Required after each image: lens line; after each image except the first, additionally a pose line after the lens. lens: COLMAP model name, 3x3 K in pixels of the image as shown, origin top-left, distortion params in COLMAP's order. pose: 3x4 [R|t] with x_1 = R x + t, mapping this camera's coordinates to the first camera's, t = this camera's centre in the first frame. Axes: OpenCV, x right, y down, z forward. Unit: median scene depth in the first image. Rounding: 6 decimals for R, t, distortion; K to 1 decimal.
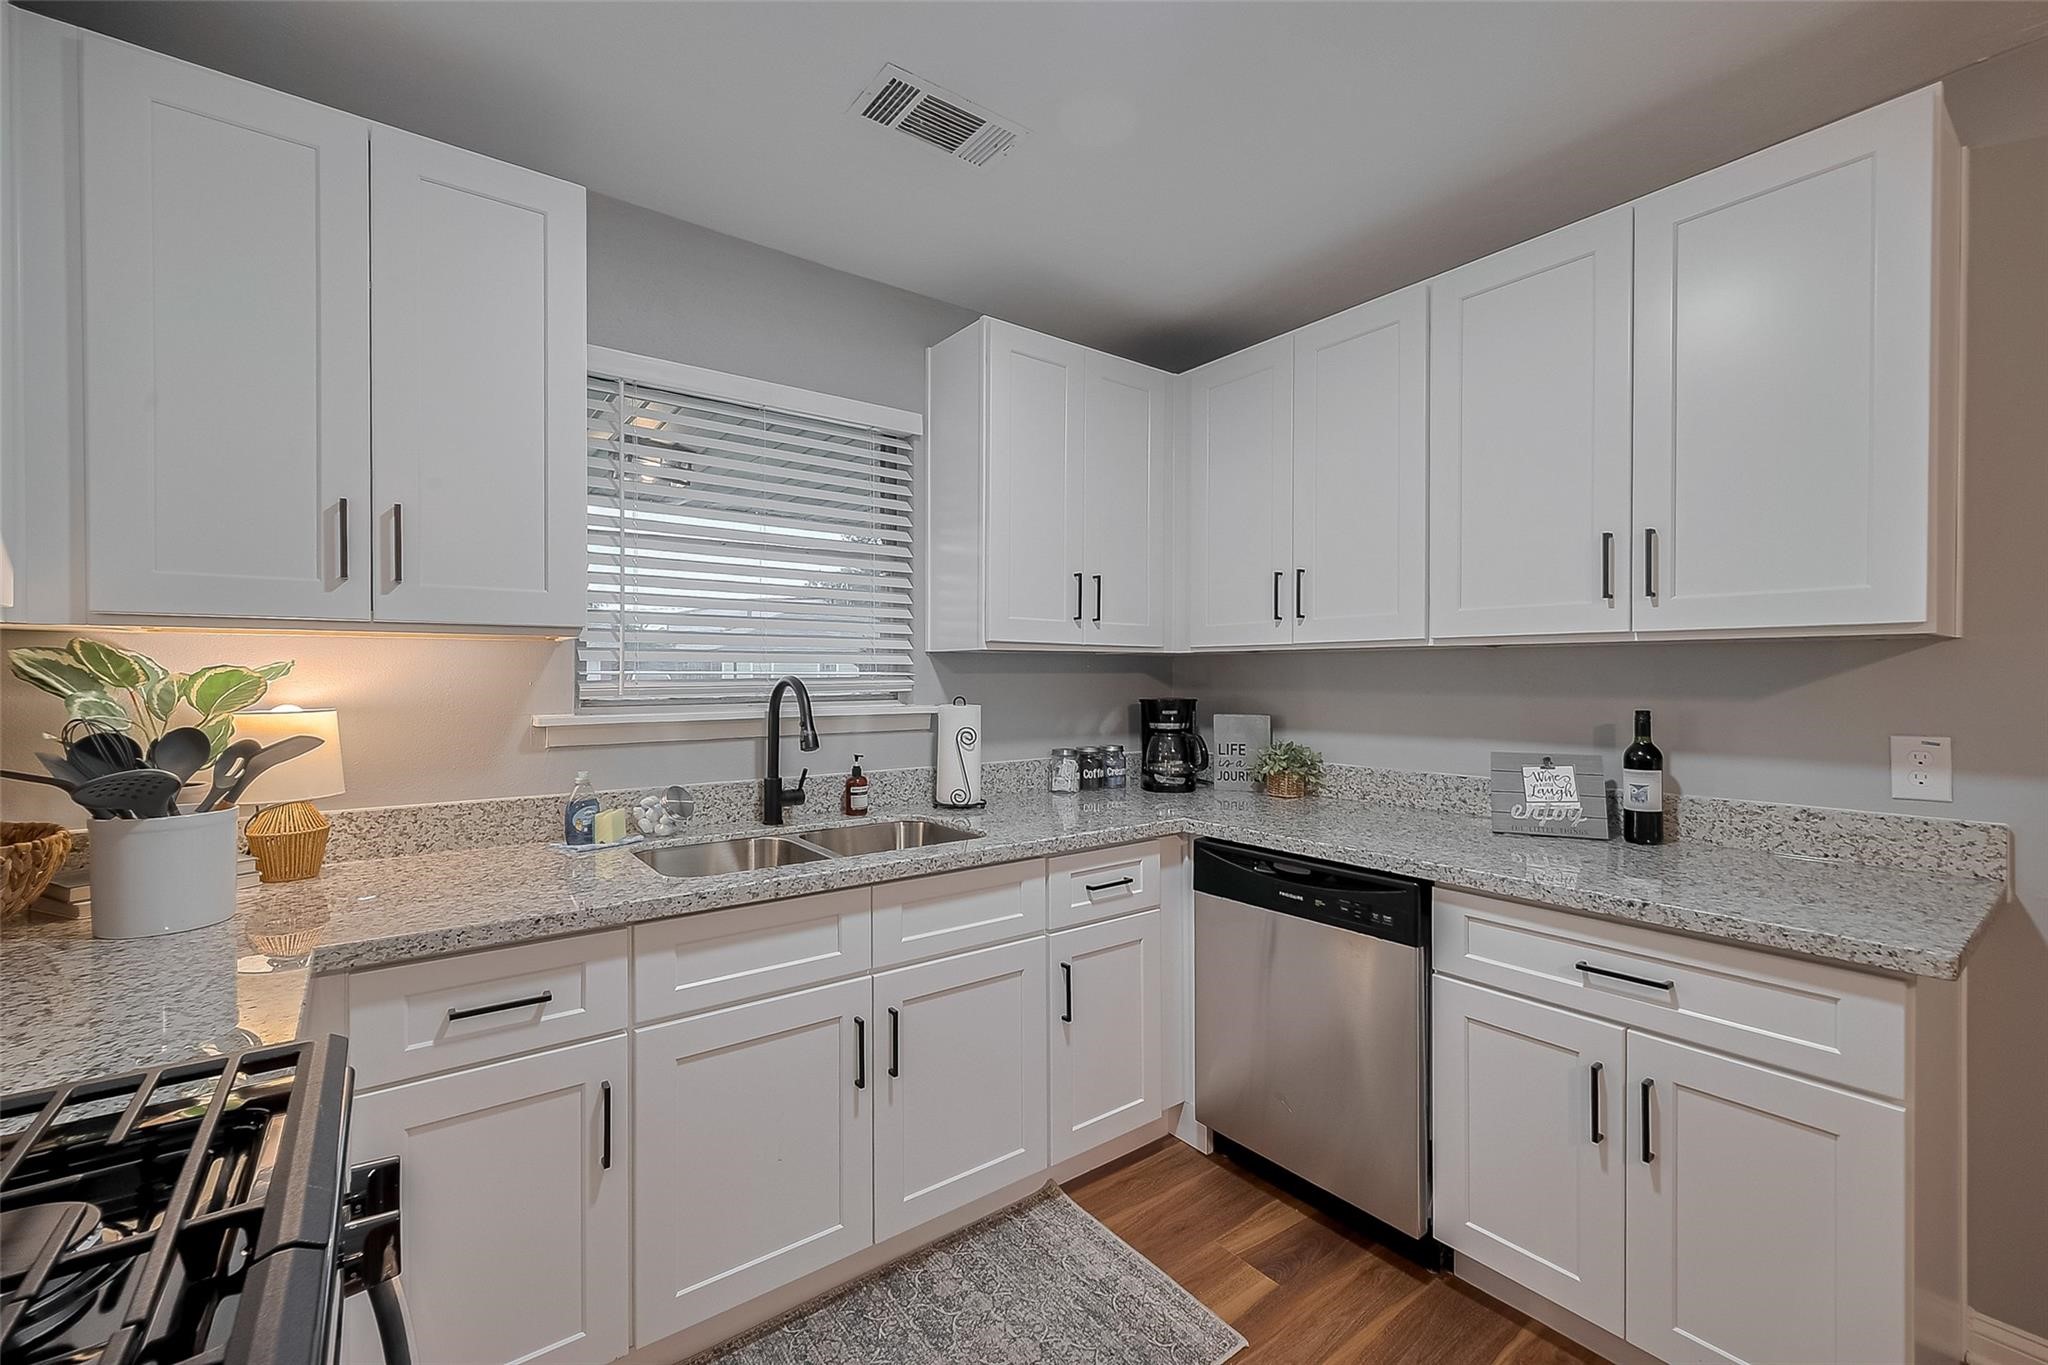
lens RADIAL K [[825.7, 0, 1016.7], [0, 825.7, 680.9], [0, 0, 1]] dist [0.000192, -0.001495]
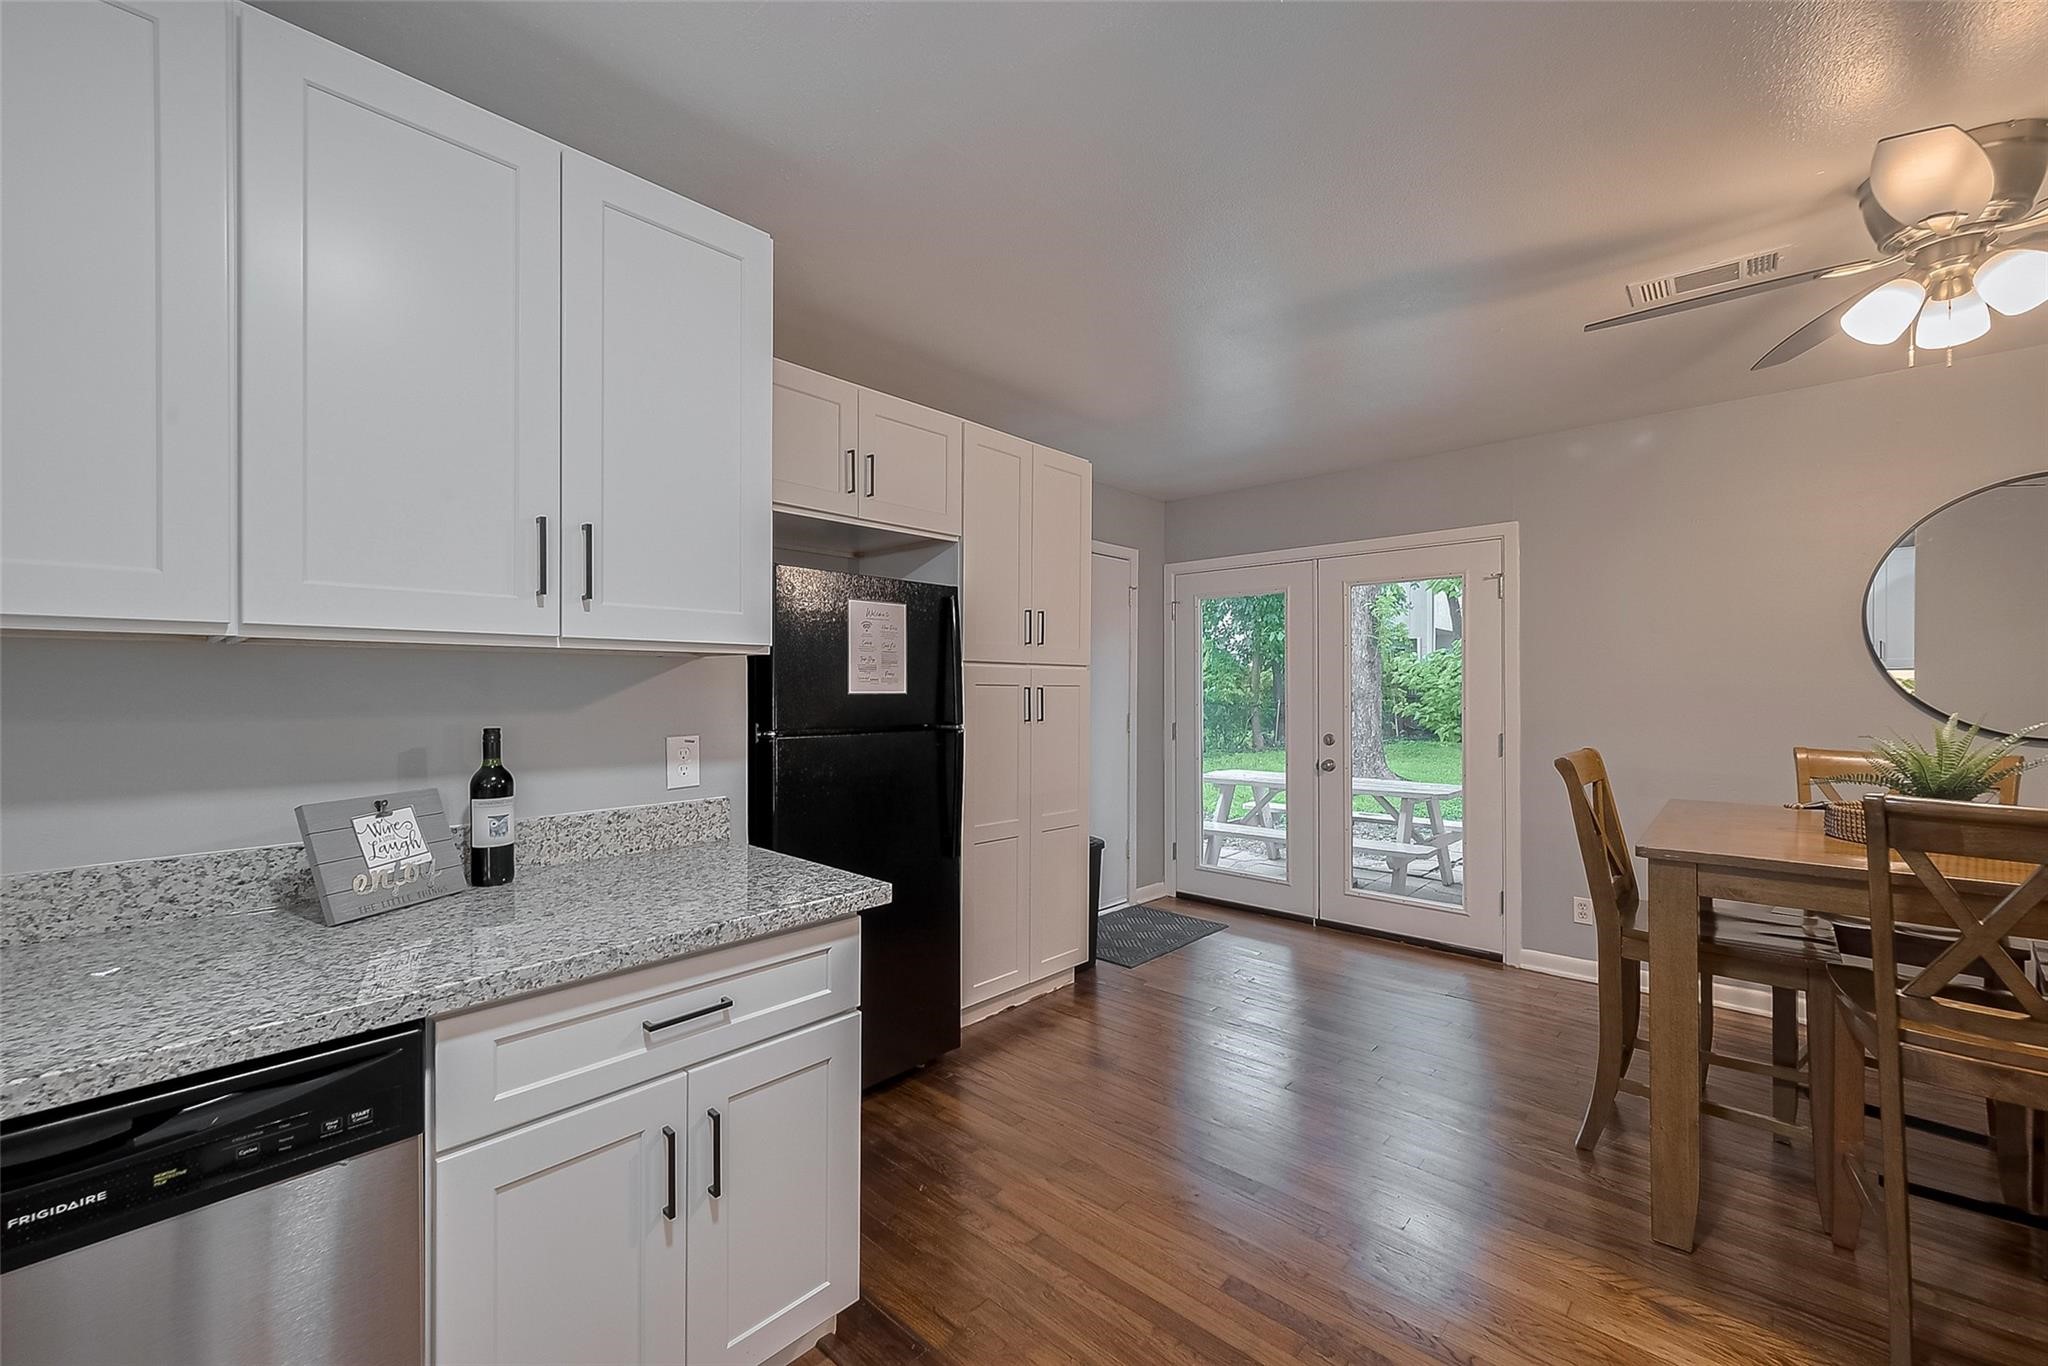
lens RADIAL K [[825.7, 0, 1031.3], [0, 825.7, 688.1], [0, 0, 1]] dist [0.000192, -0.001495]
pose [[-0.197265, -0.003584, 0.980344, -0.176036], [0.004243, 0.999981, 0.004509, -0.006723], [-0.980341, 0.005049, -0.197246, 0.584386]]
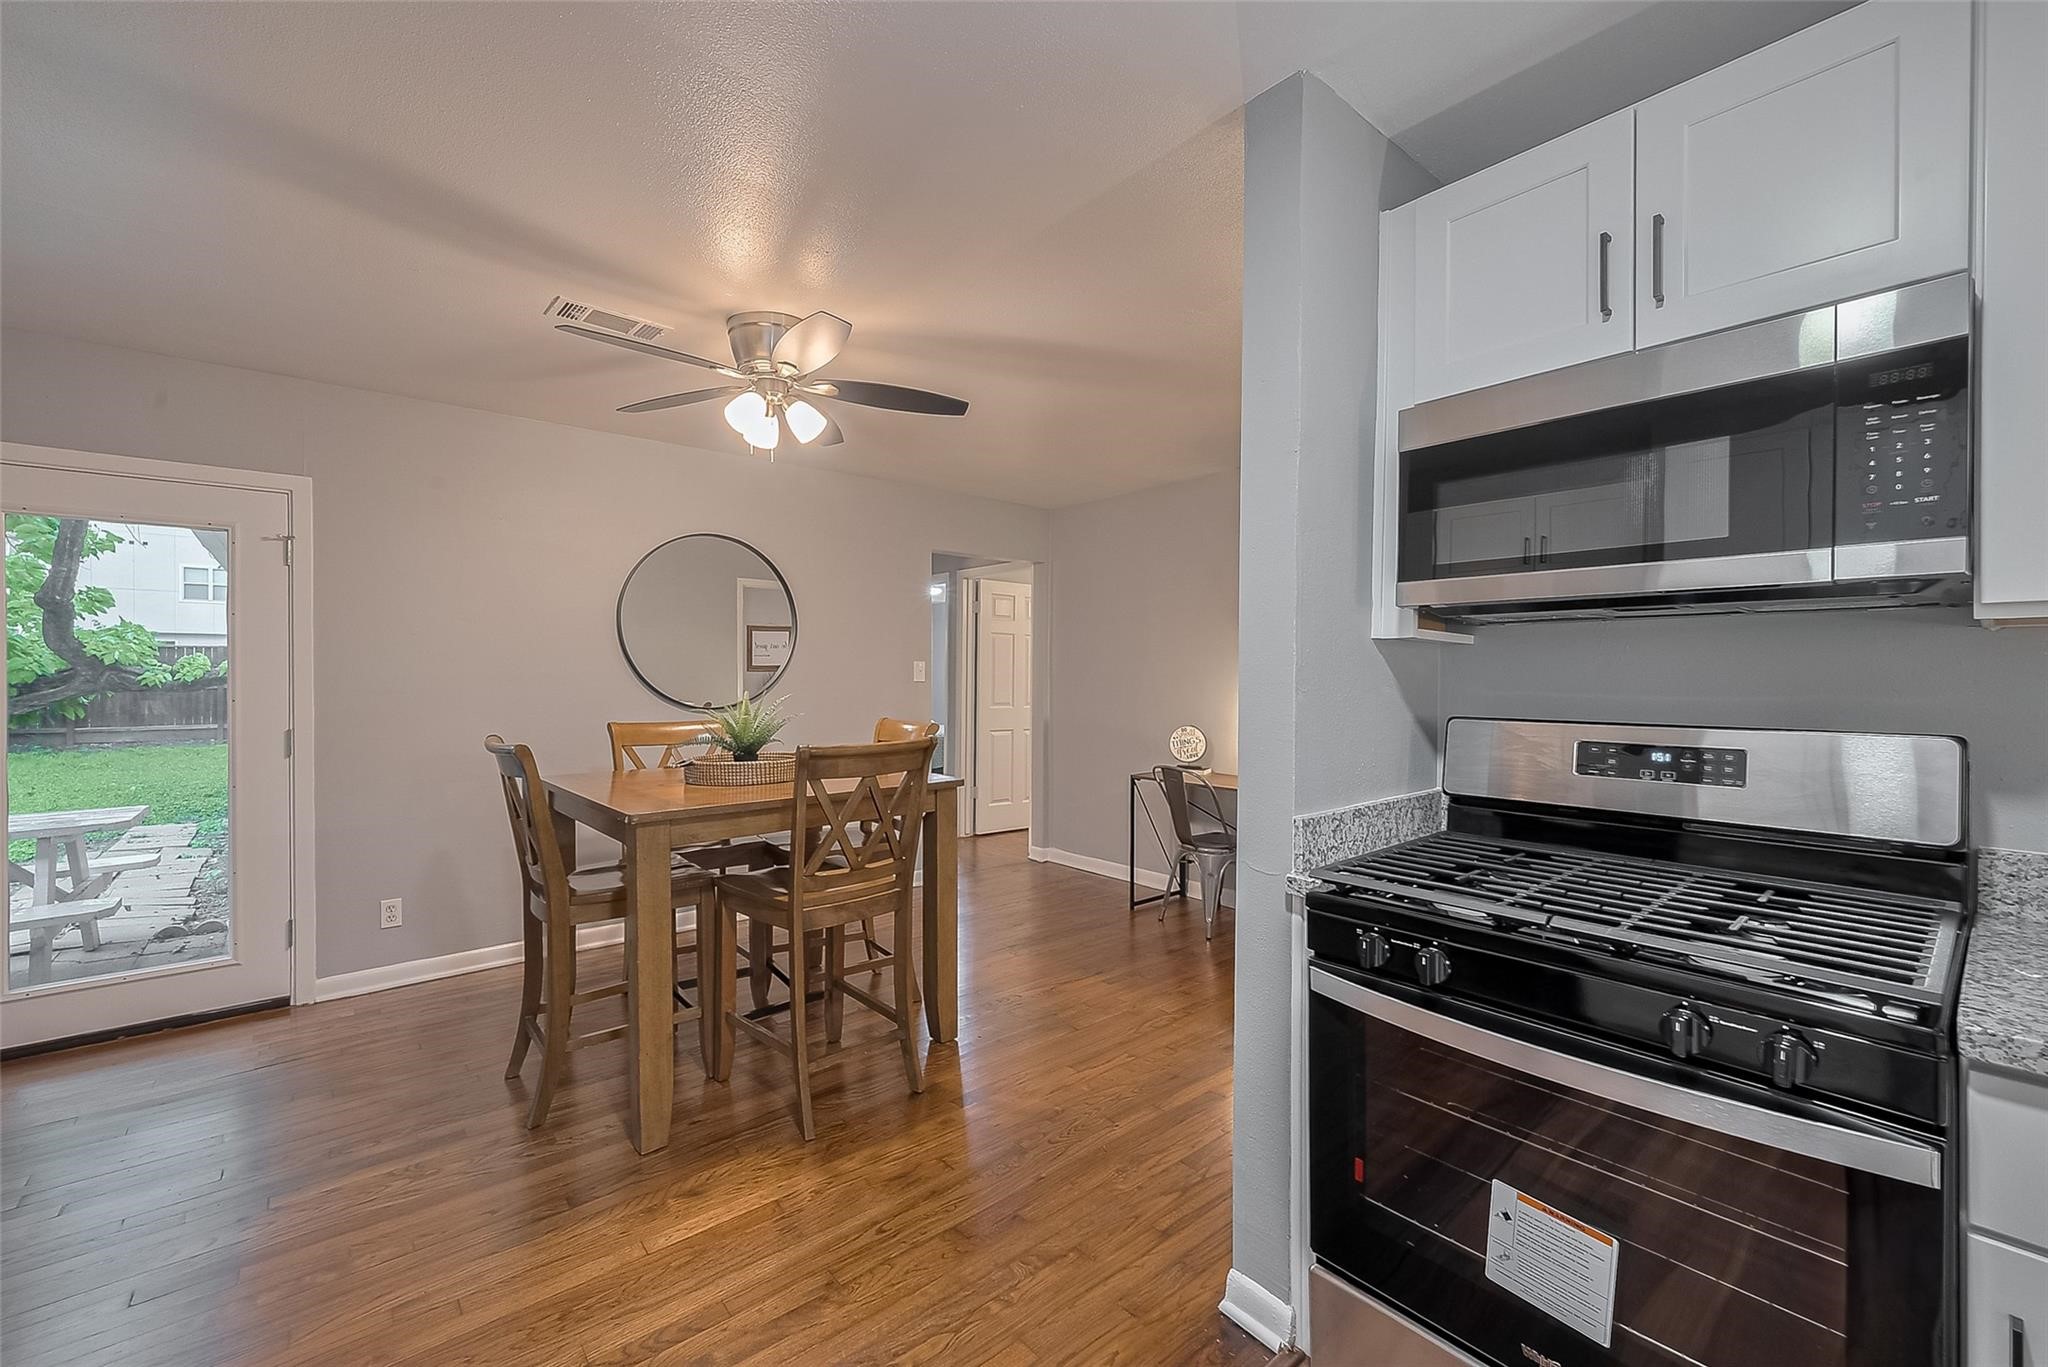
lens RADIAL K [[825.7, 0, 1024.6], [0, 825.7, 676.0], [0, 0, 1]] dist [0.000192, -0.001495]
pose [[-0.997204, -0.002493, -0.074680, 0.204684], [-0.002992, 0.999974, 0.006568, -0.004874], [0.074661, 0.006773, -0.997186, 0.827123]]
